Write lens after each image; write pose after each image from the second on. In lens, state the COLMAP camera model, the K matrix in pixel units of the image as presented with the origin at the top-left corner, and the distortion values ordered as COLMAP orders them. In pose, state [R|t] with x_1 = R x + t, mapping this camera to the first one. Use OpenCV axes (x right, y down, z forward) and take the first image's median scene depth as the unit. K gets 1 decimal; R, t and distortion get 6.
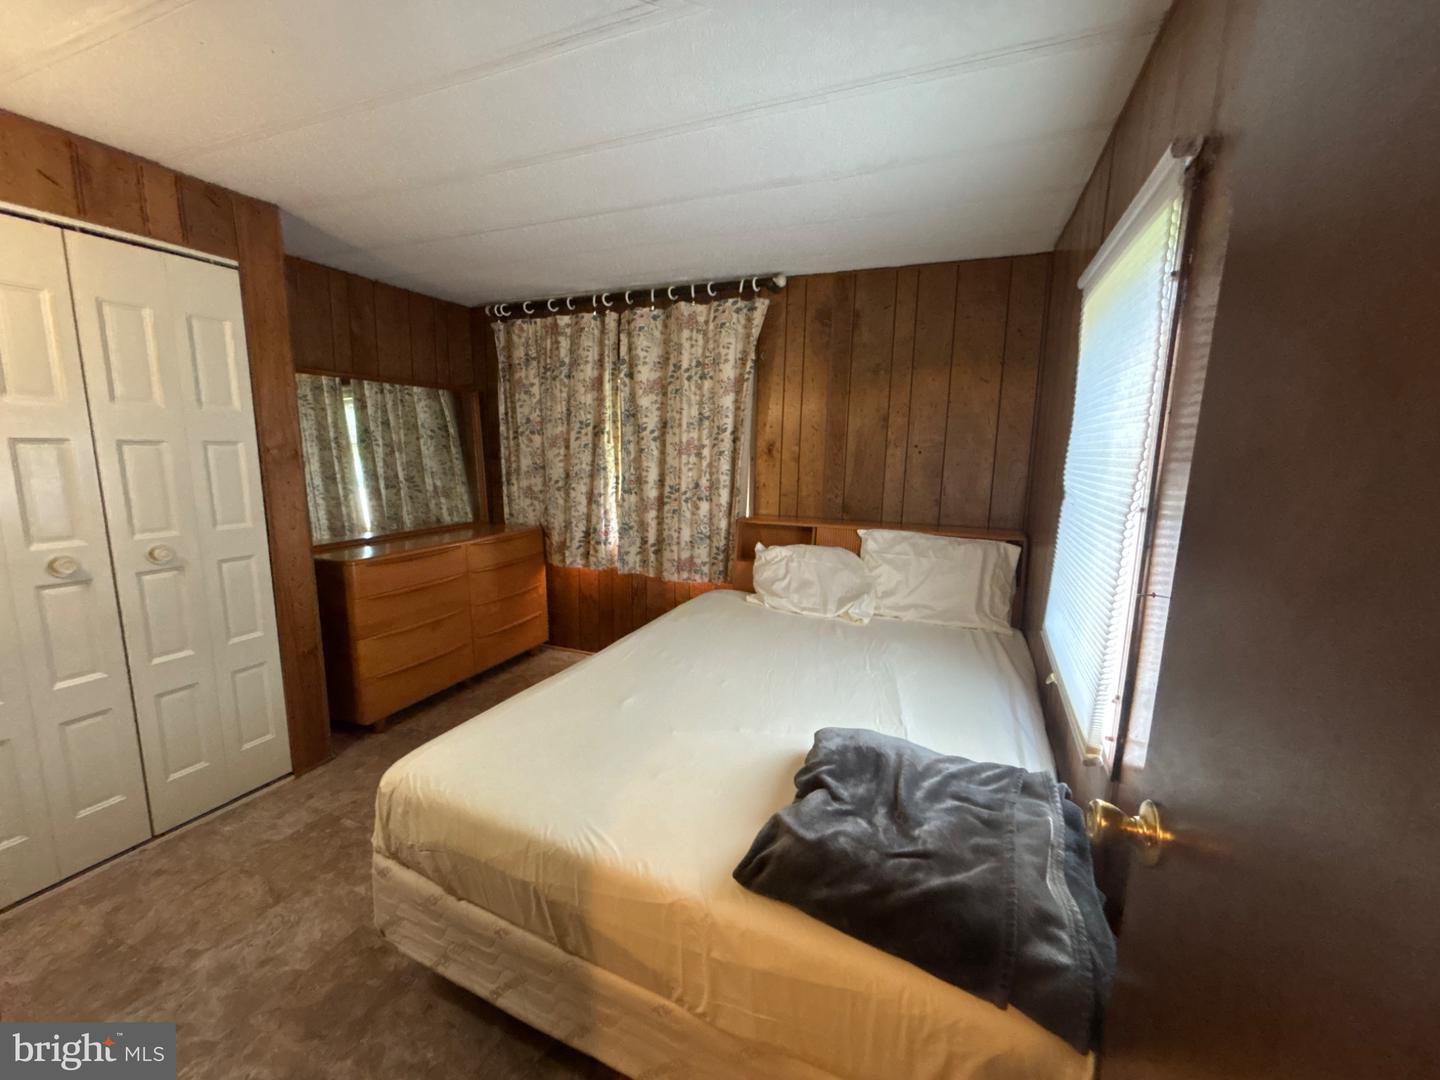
lens RADIAL K [[581.6, 0, 722.8], [0, 581.6, 538.0], [0, 0, 1]] dist [0.001872, 0.000221]
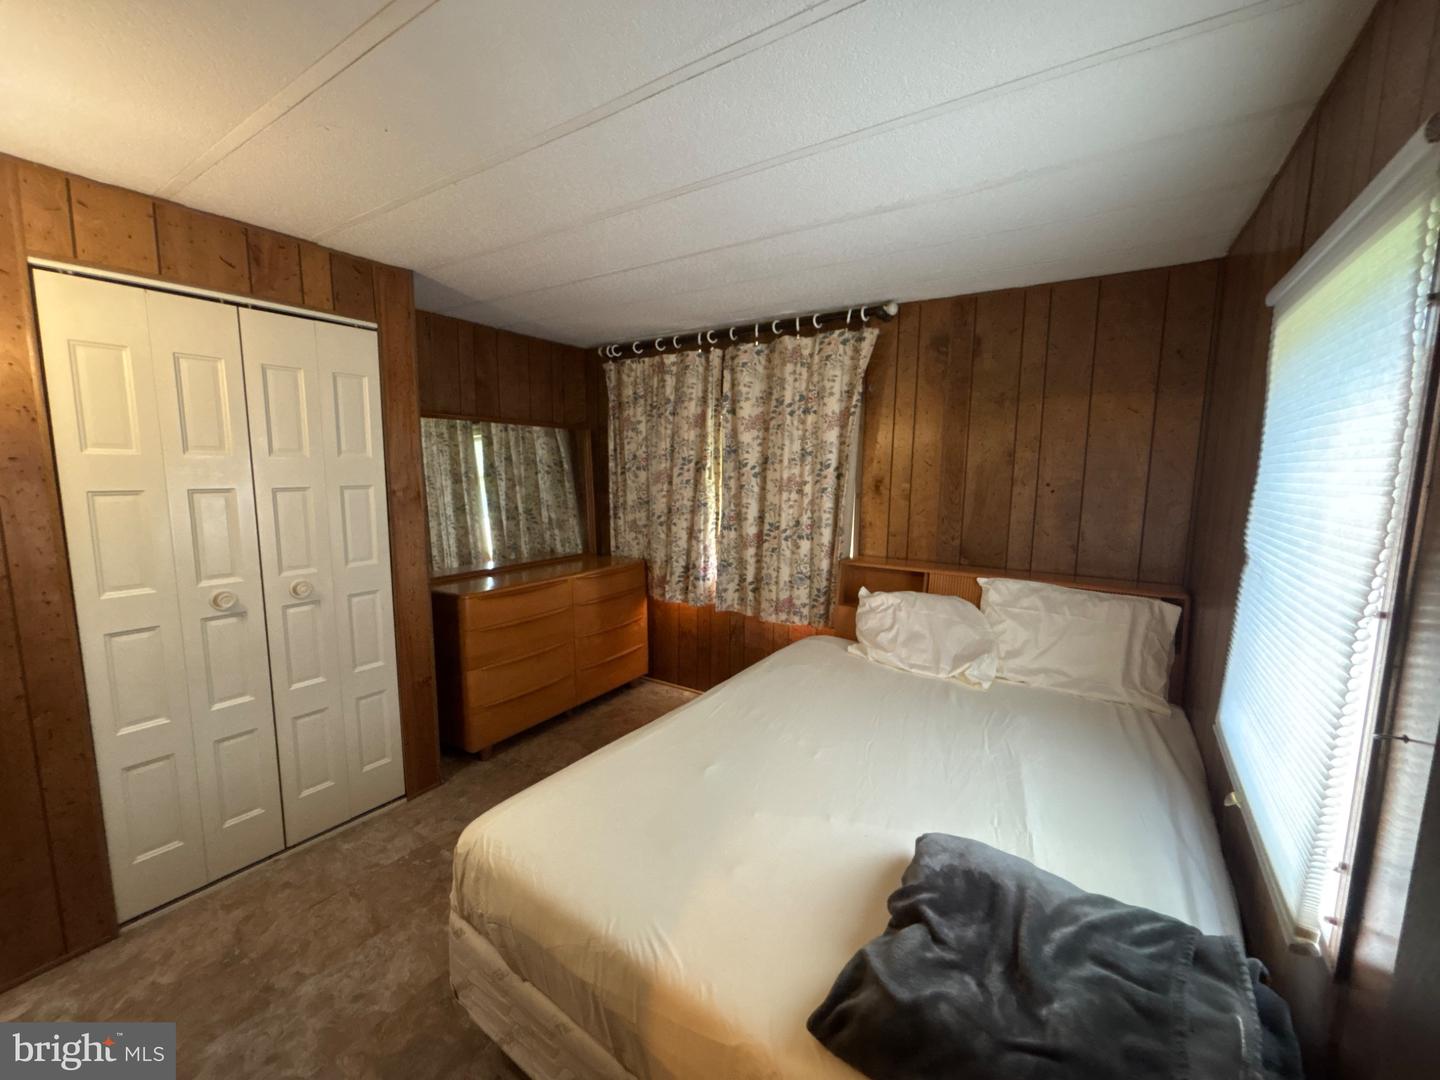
lens RADIAL K [[581.6, 0, 722.3], [0, 581.6, 537.7], [0, 0, 1]] dist [0.001872, 0.000221]
pose [[0.981914, 0.016500, -0.188605, 0.017021], [-0.023654, 0.999081, -0.035745, -0.037277], [0.187842, 0.039559, 0.981402, 0.046783]]
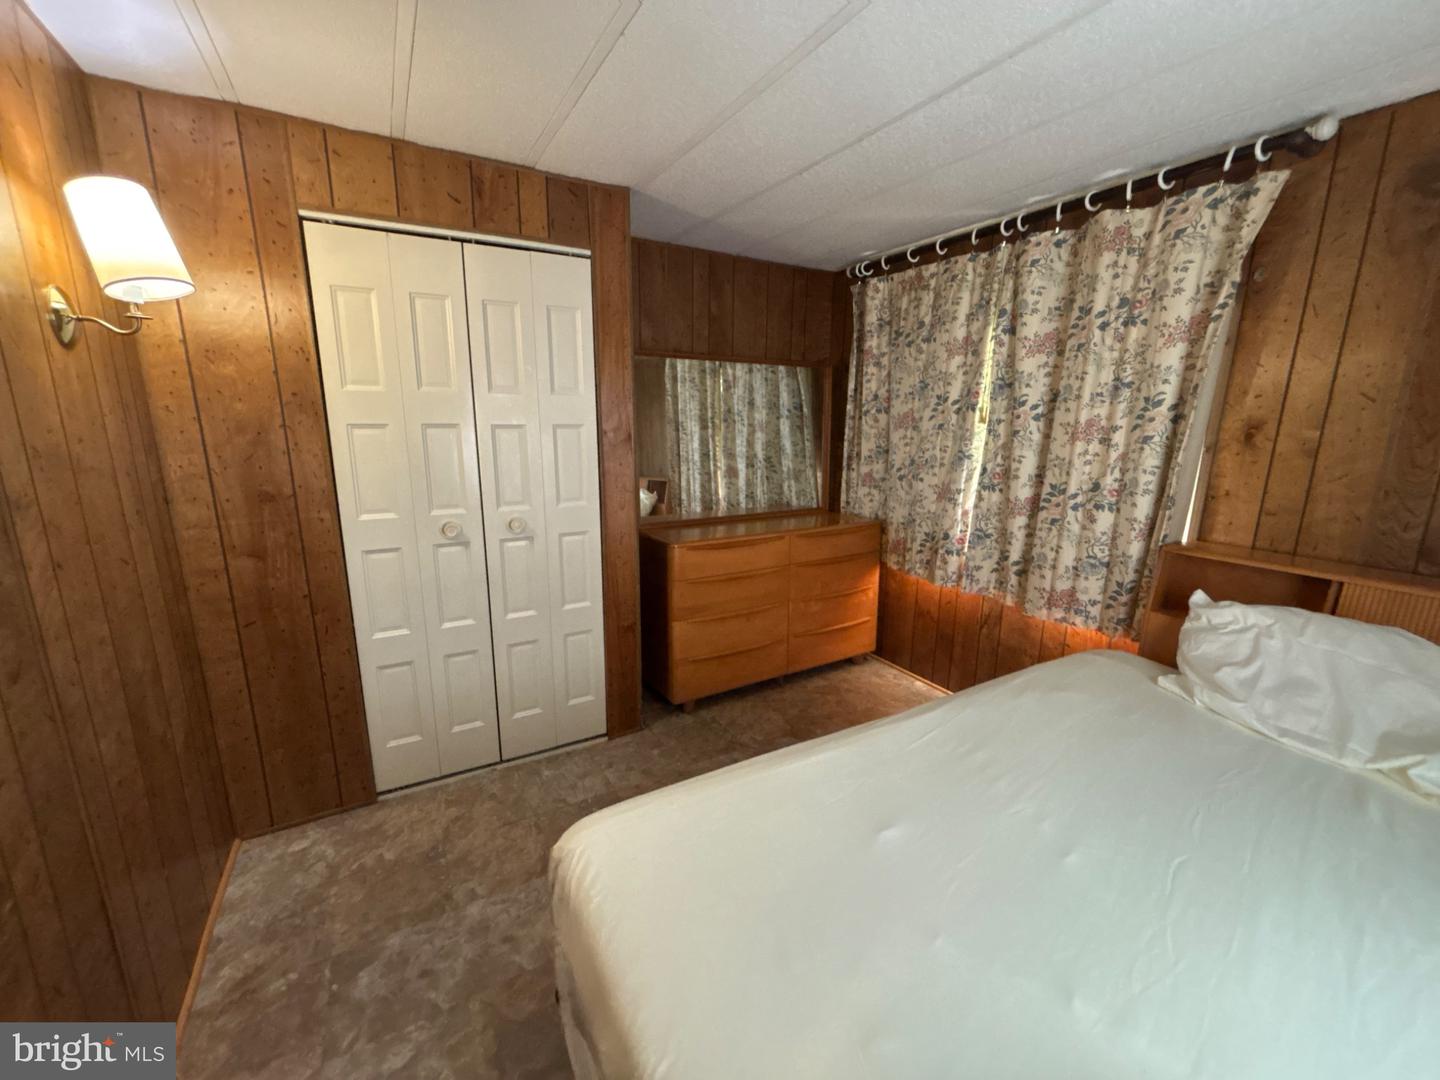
lens RADIAL K [[581.6, 0, 720.8], [0, 581.6, 537.4], [0, 0, 1]] dist [0.001872, 0.000221]
pose [[0.793088, 0.117820, -0.597603, 0.025325], [-0.093468, 0.993034, 0.071738, -0.049935], [0.601892, -0.001038, 0.798577, 0.245574]]
